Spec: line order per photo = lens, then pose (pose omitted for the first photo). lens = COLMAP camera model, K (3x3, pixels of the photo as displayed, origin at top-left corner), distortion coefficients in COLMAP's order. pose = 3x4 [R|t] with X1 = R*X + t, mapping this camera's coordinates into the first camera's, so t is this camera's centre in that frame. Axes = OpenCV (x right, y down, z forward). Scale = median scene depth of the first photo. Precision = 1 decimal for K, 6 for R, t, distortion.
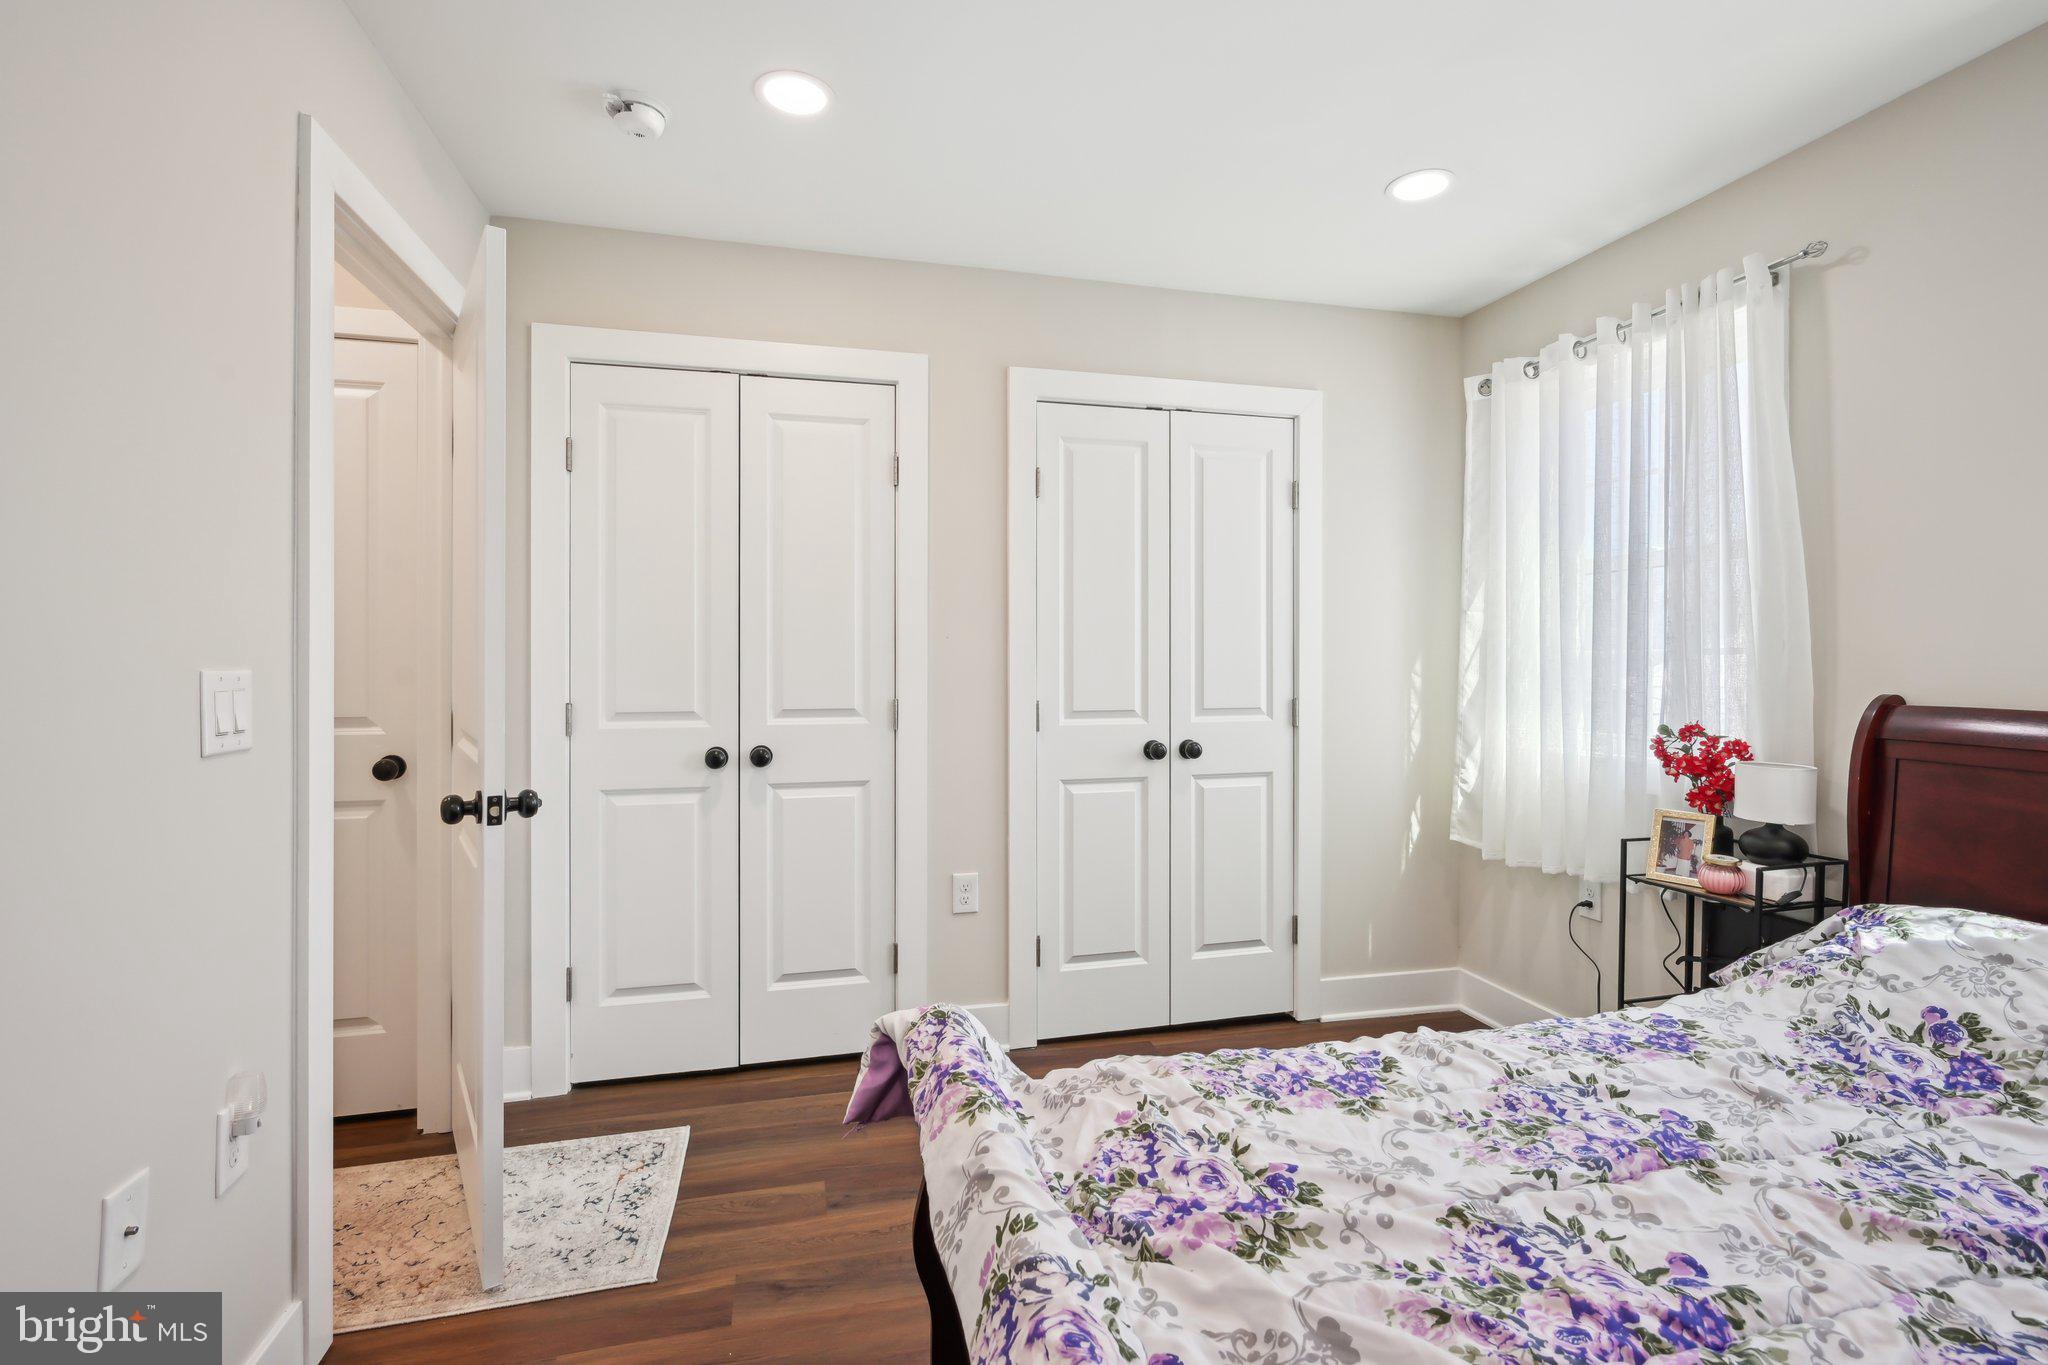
lens RADIAL K [[904.7, 0, 1020.4], [0, 904.7, 659.1], [0, 0, 1]] dist [-0.000721, -0.000045]
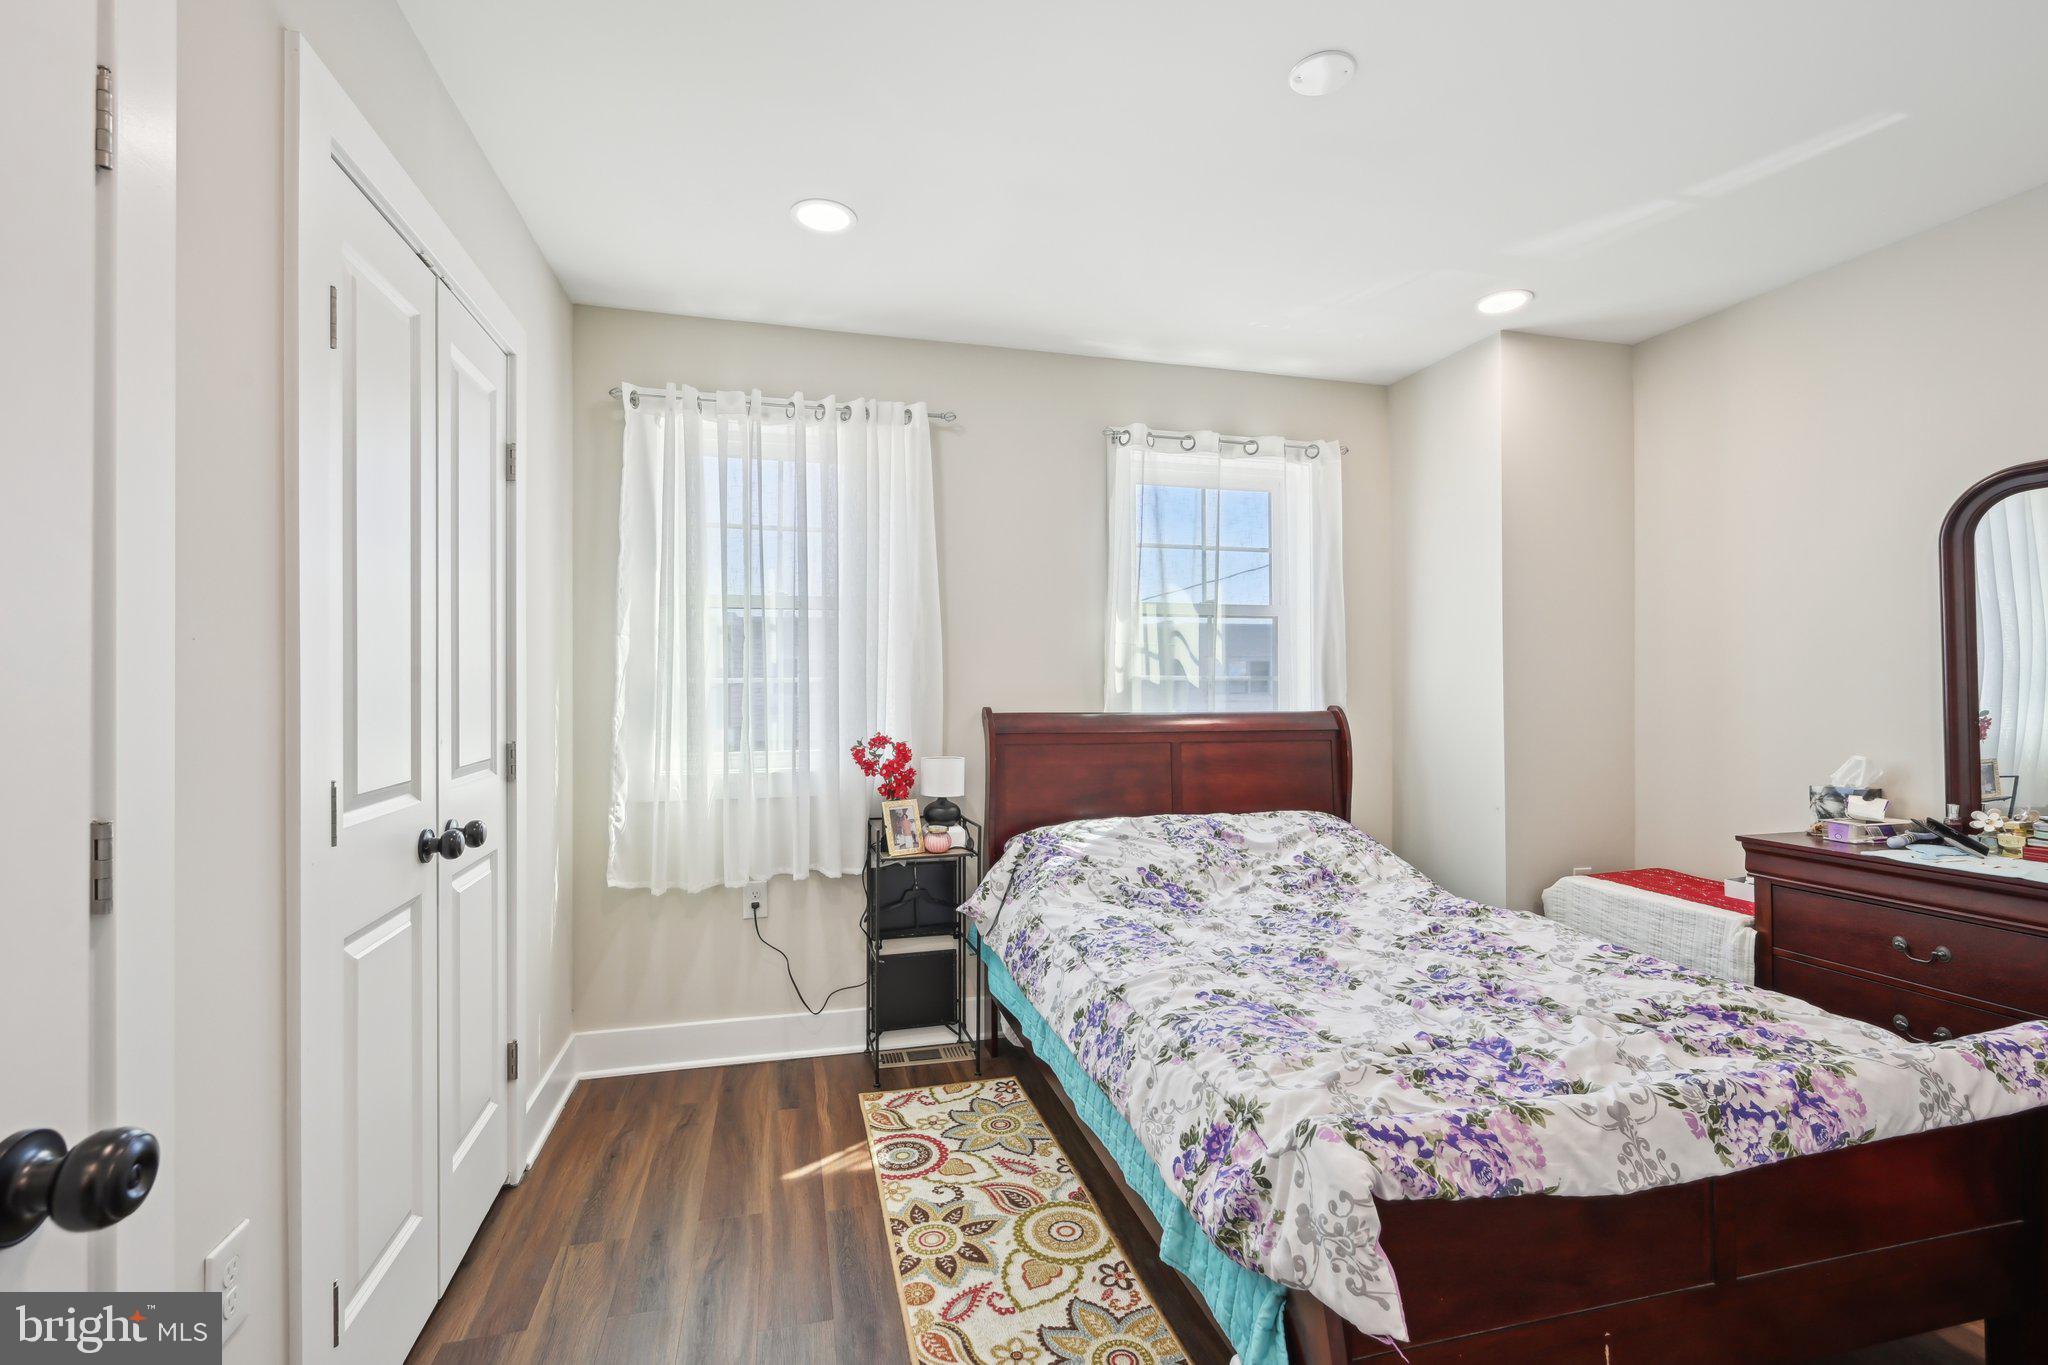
lens RADIAL K [[888.1, 0, 1012.9], [0, 888.1, 680.2], [0, 0, 1]] dist [0.000232, 0.000051]
pose [[-0.003791, -0.000107, 0.999993, -0.566539], [-0.000279, 1.000000, 0.000106, -0.008557], [-0.999993, -0.000279, -0.003791, 0.825798]]
